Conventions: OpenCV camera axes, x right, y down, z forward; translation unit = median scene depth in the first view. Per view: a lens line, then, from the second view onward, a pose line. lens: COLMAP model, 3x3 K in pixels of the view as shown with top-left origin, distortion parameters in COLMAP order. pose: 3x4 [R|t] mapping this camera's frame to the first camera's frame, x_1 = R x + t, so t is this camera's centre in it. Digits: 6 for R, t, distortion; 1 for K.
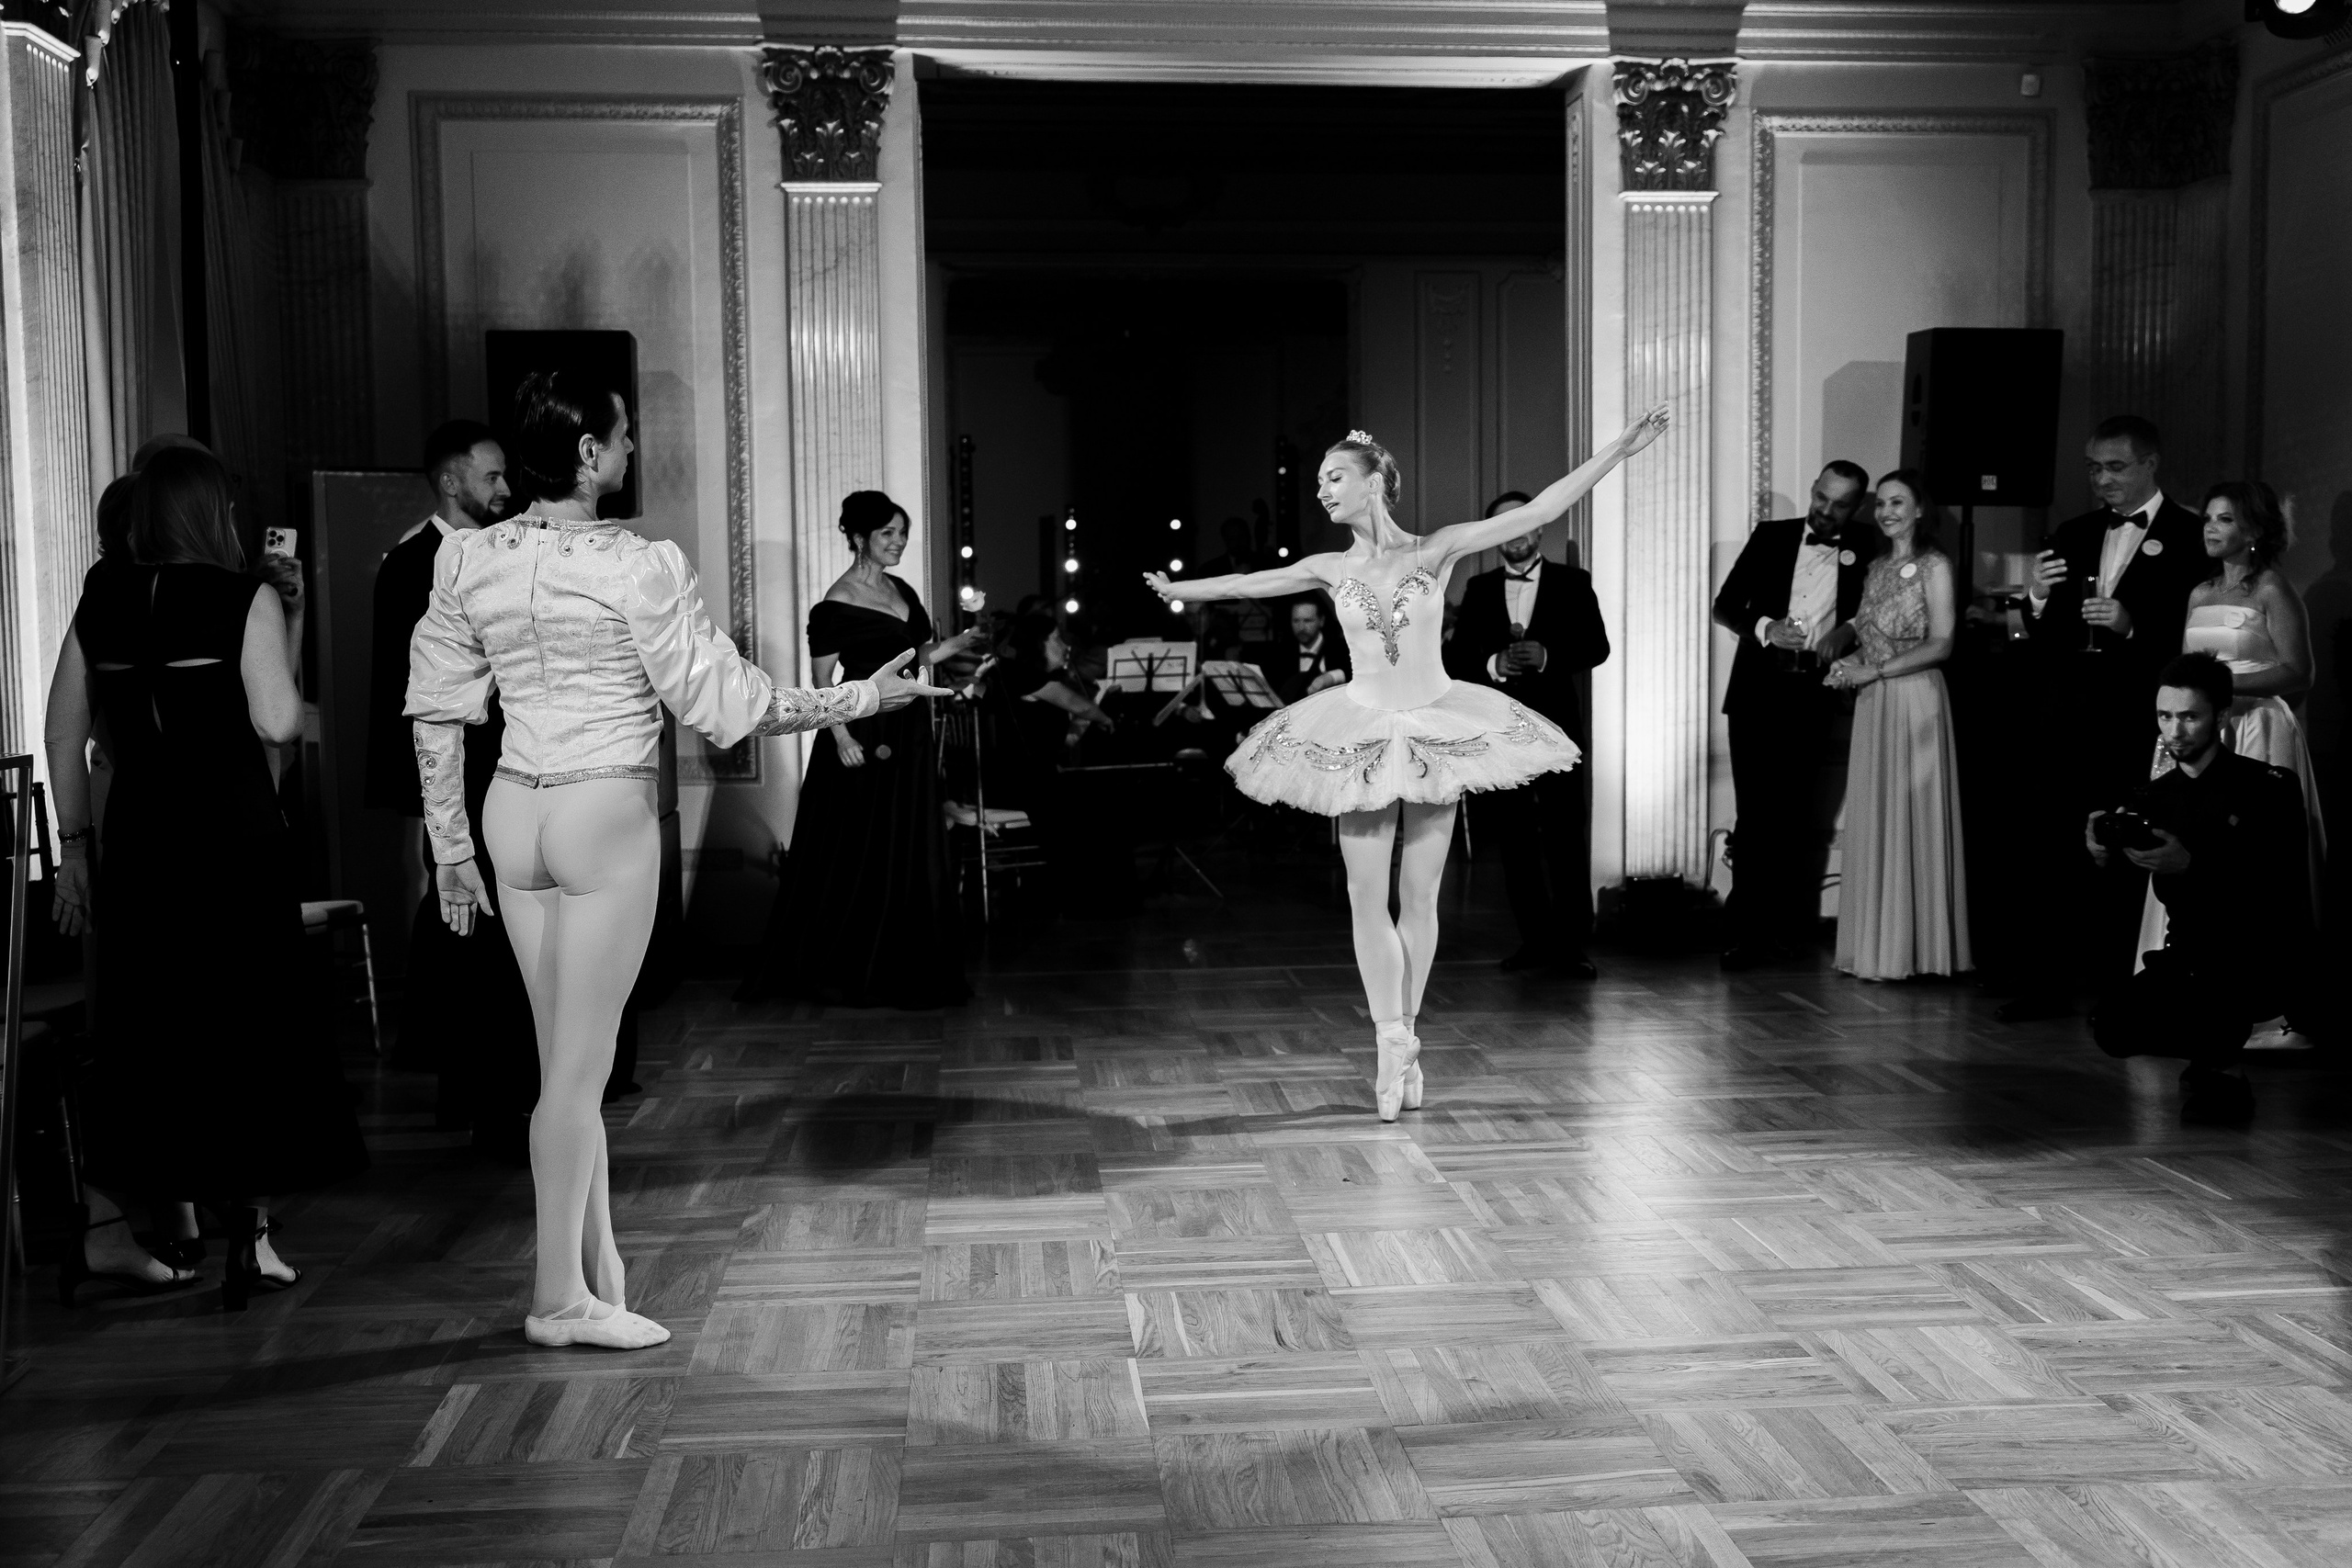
lens RADIAL K [[2416.0, 0, 1208.0], [0, 2416.0, 785.4], [0, 0, 1]] dist [0.013016, 0.000000]
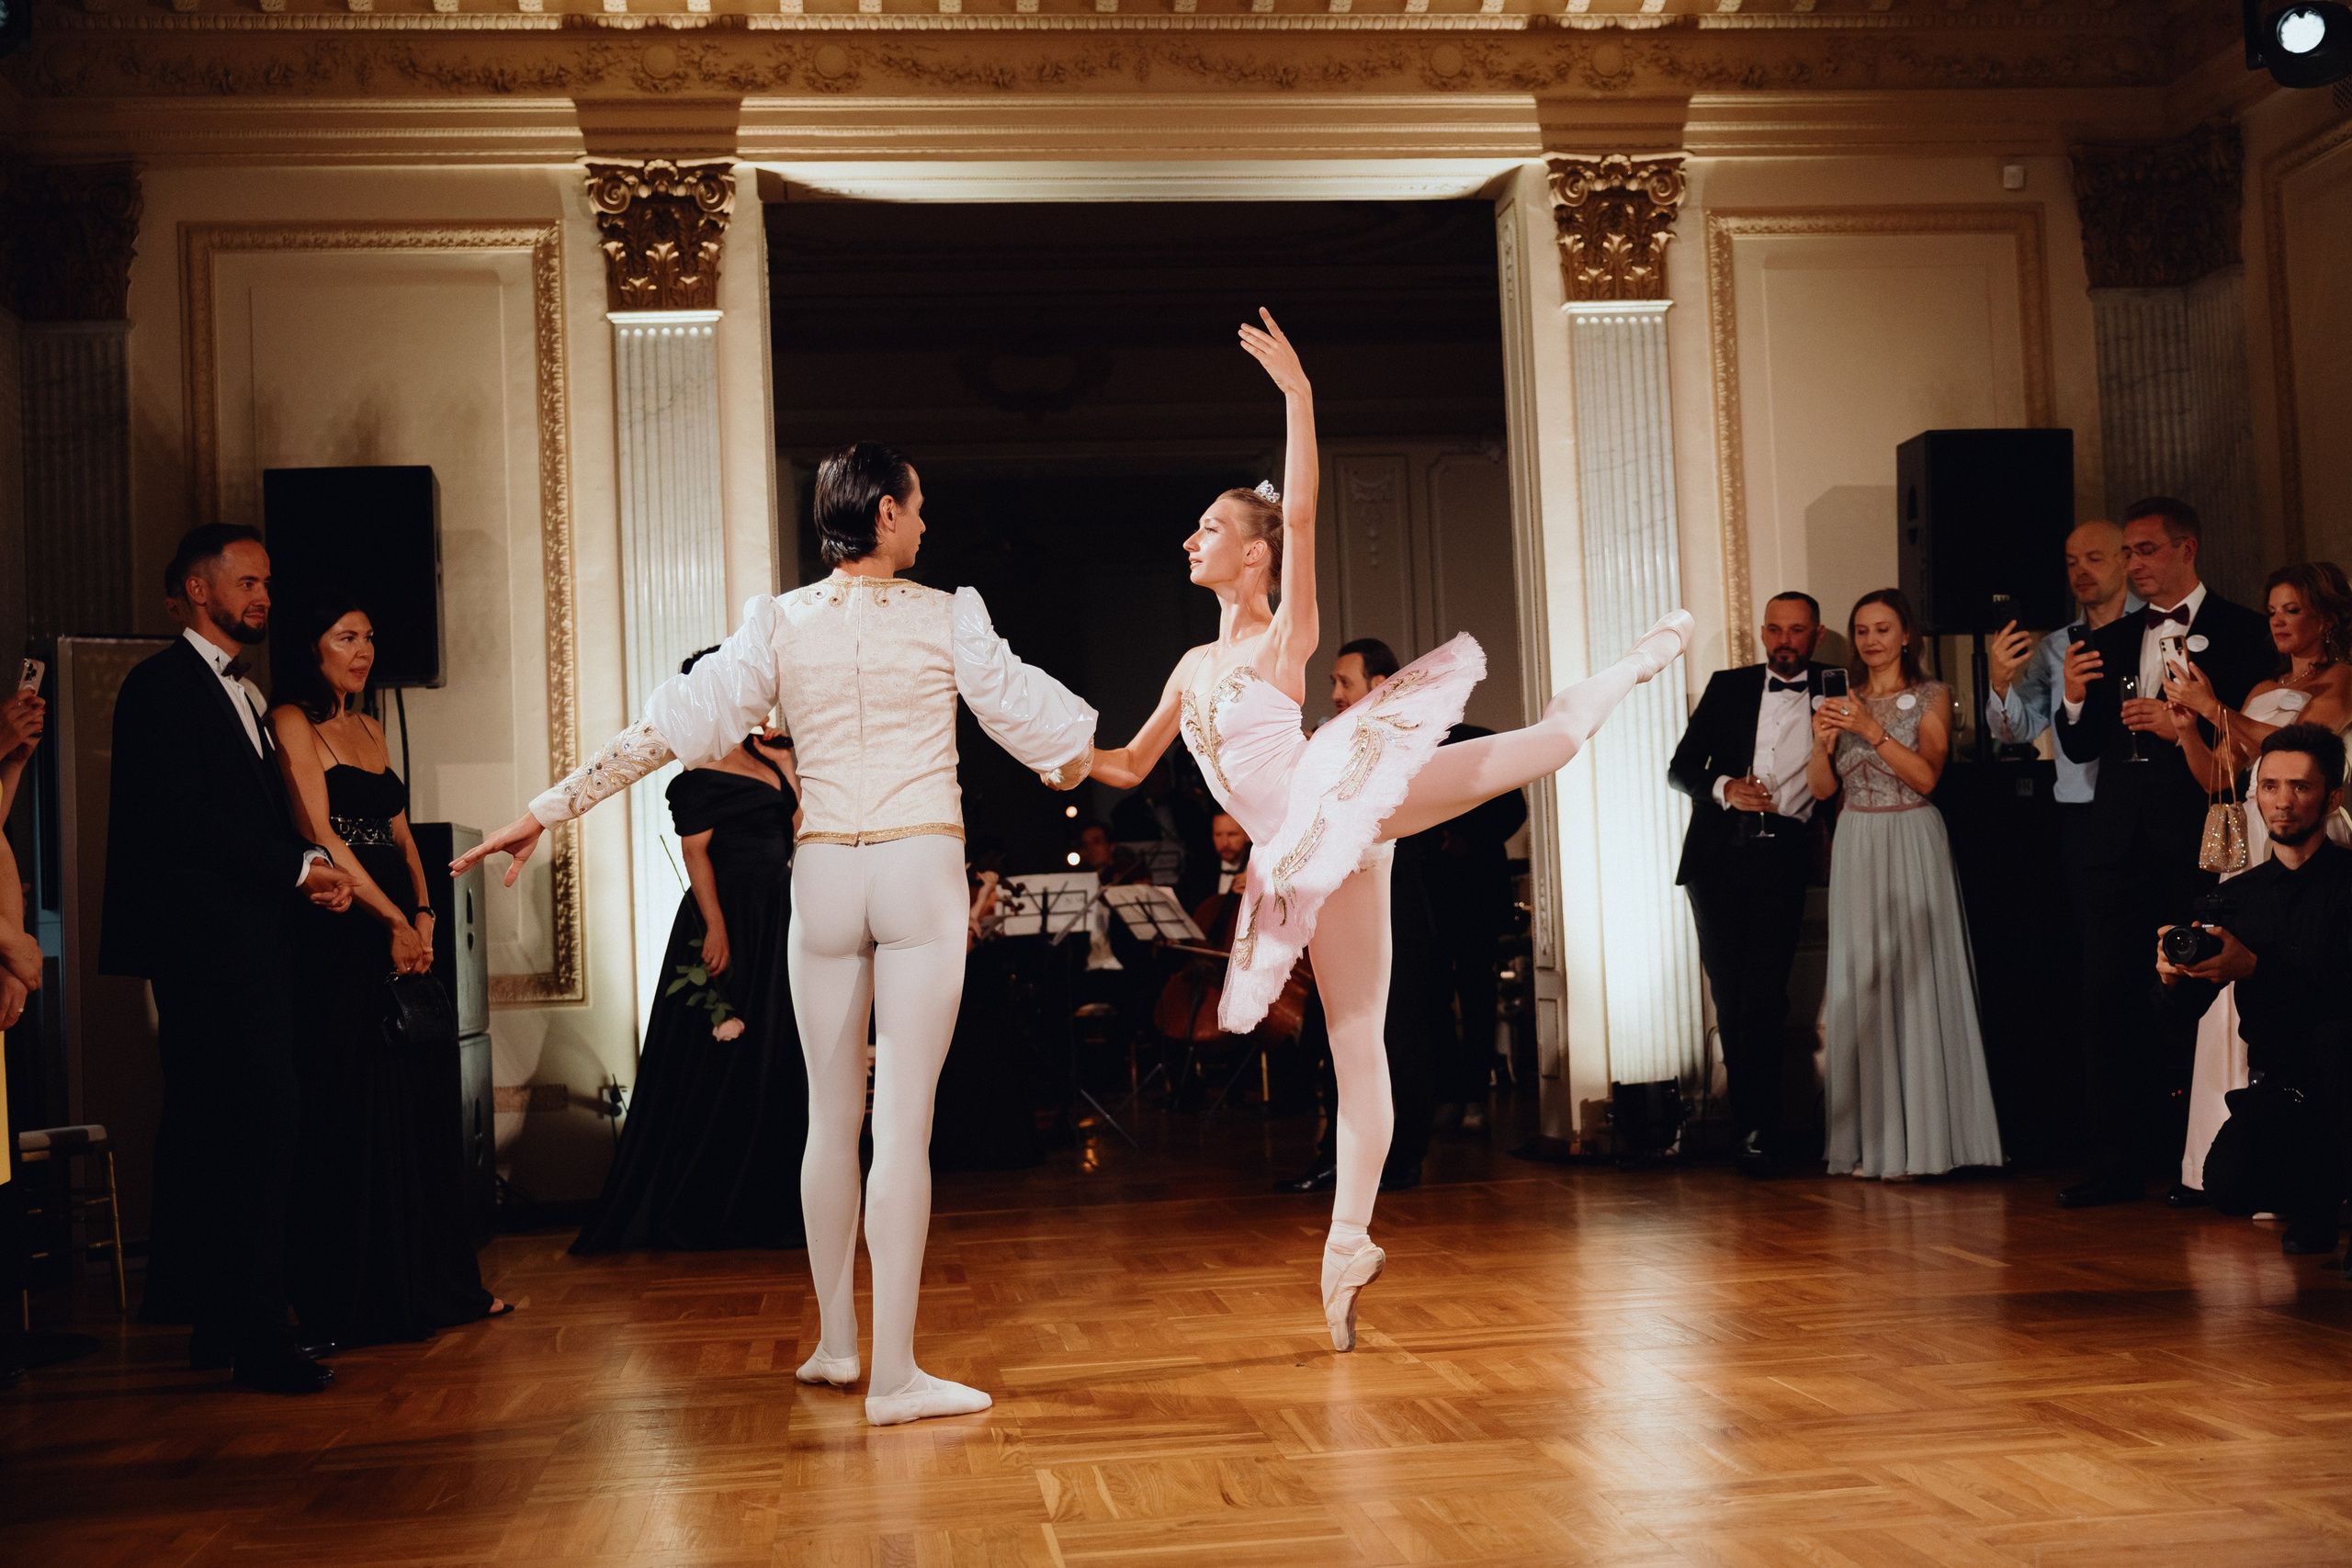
lens RADIAL K [[2778.4, 0, 1184.4], [0, 2778.4, 777.1], [0, 0, 1]] dist [0.012009, 0.000000]
pose [[0.999096, -0.031290, 0.028785, -0.002099], [0.034773, 0.990940, -0.129727, 0.053640], [-0.024465, 0.130611, 0.991132, 0.020613]]
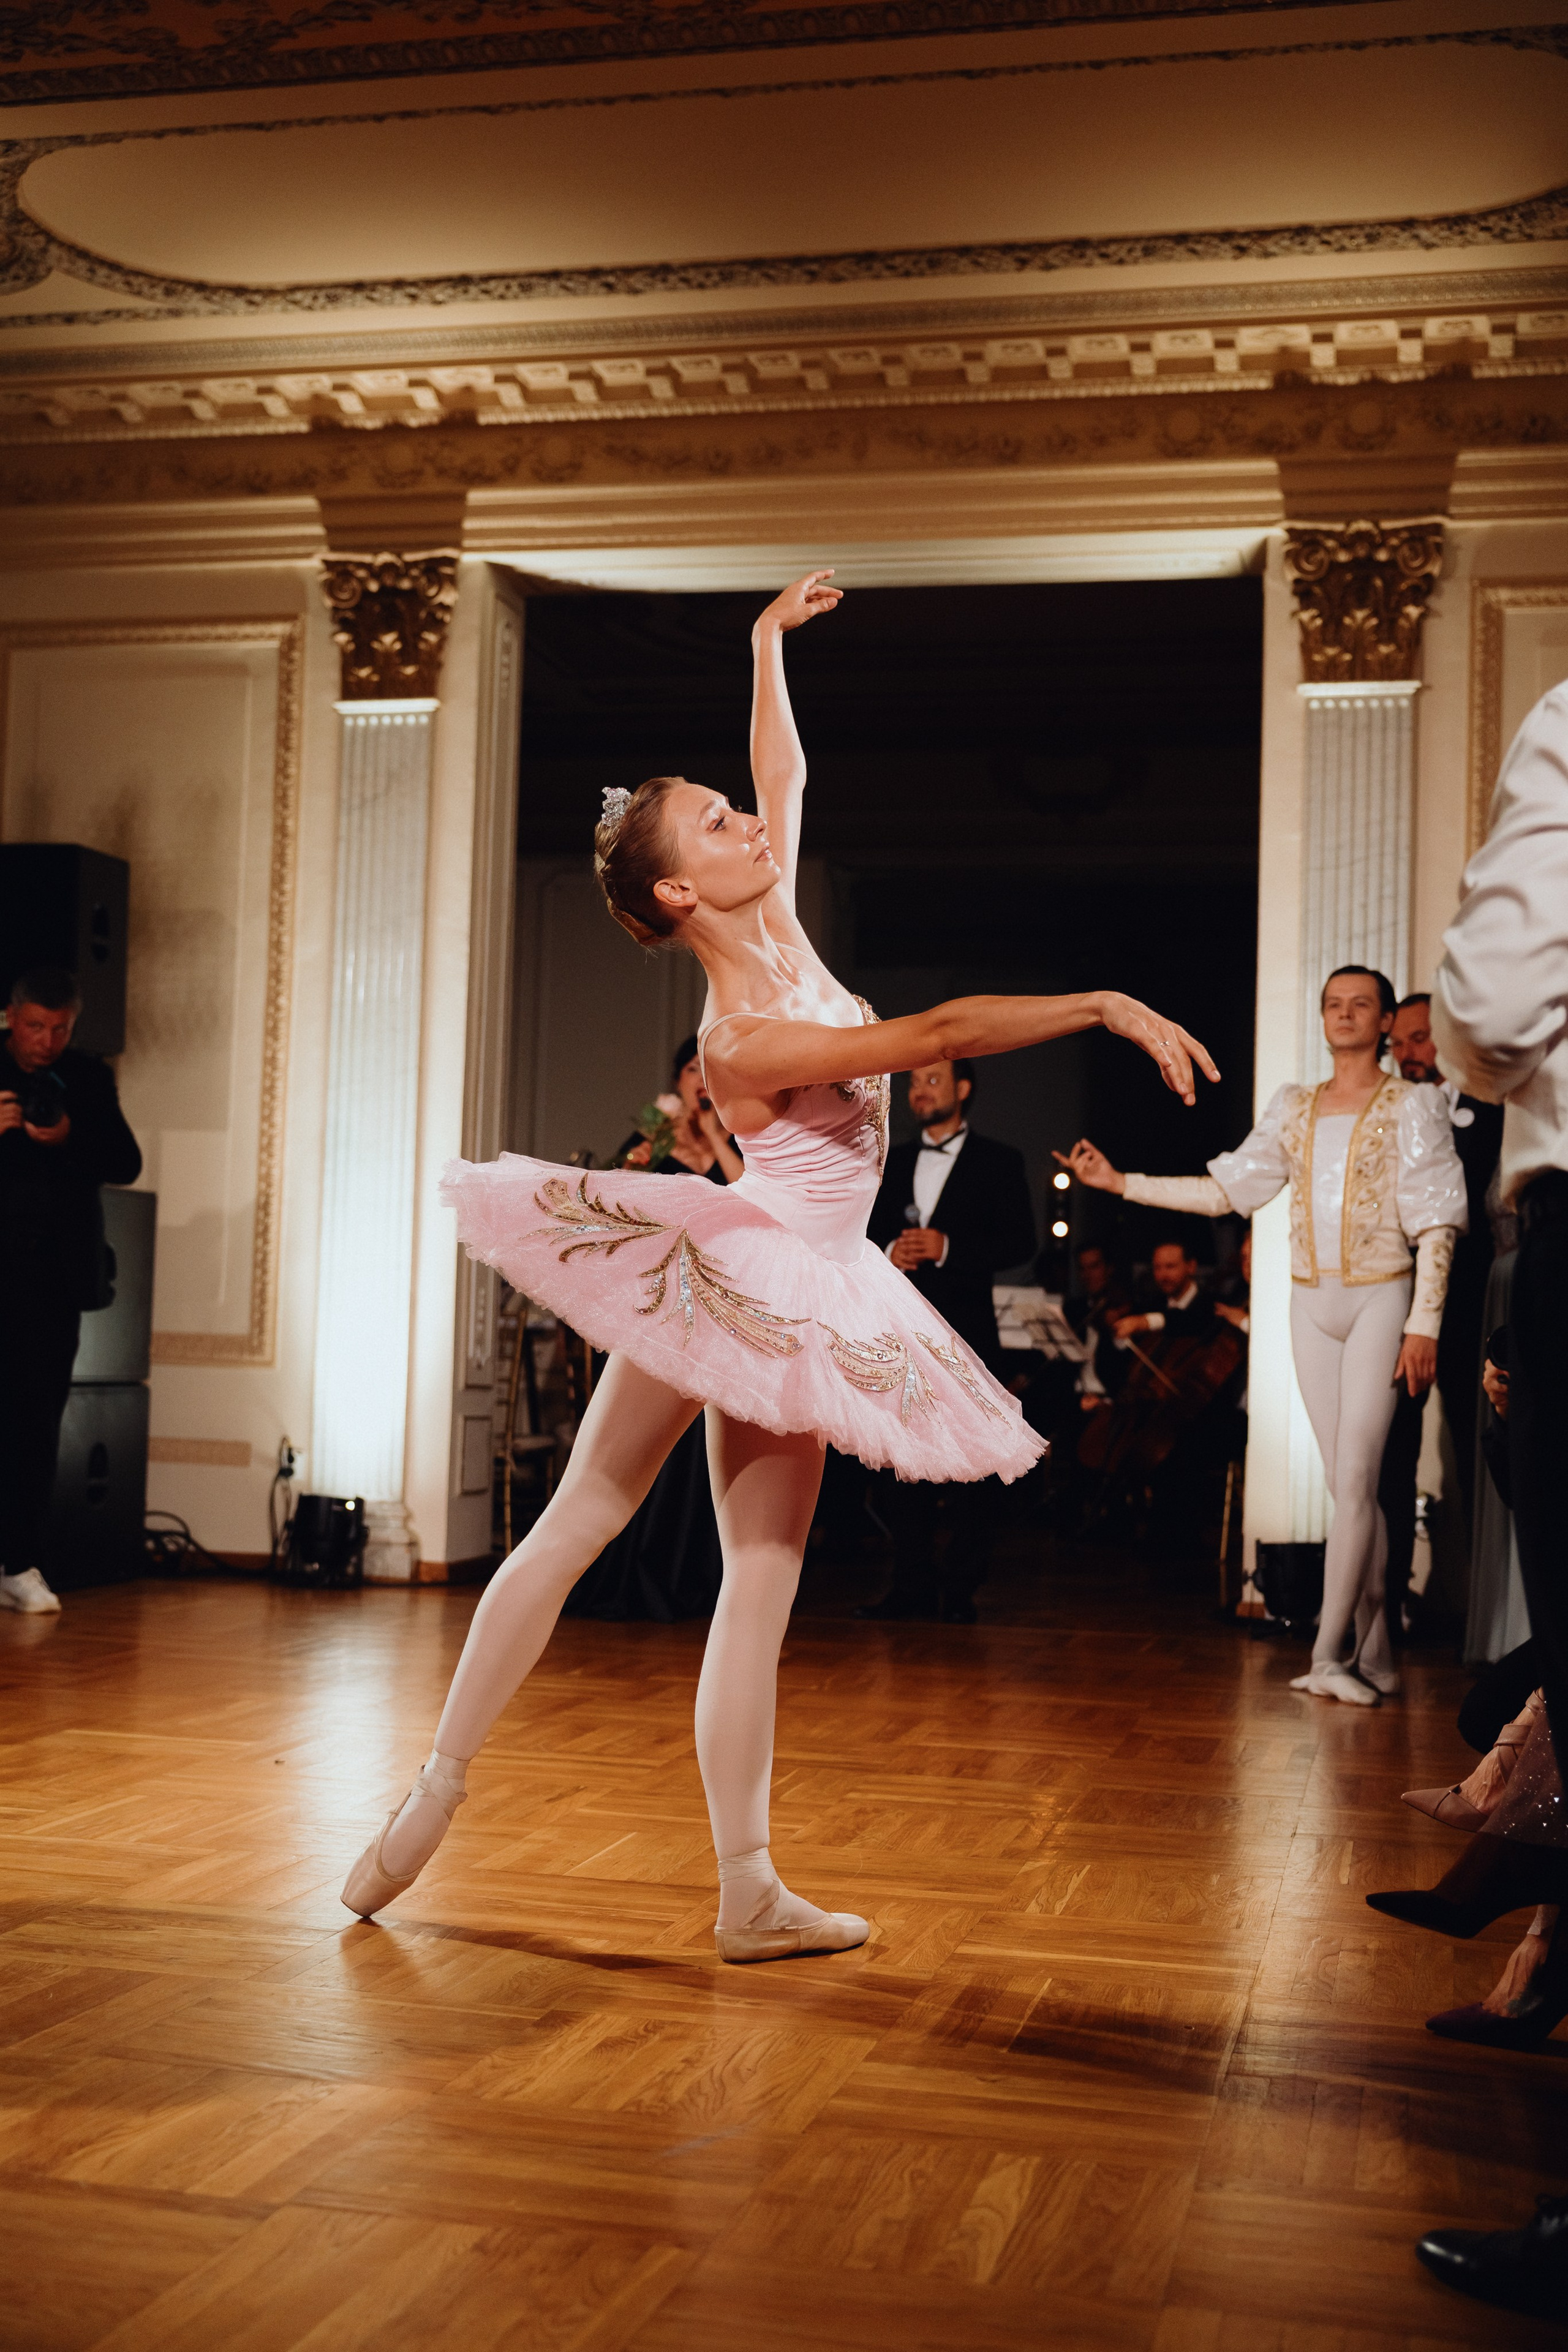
lens RADIAL K [[2778.6, 0, 745.9], [0, 2778.6, 1180.5], [0, 0, 1]] dist [0.012009, 0.000000]
pose [[0.945518, 0.022177, -0.324814, 0.306164], [-0.067574, 0.989319, -0.129157, 0.050749], [0.318480, 0.144069, 0.936917, 0.098001]]
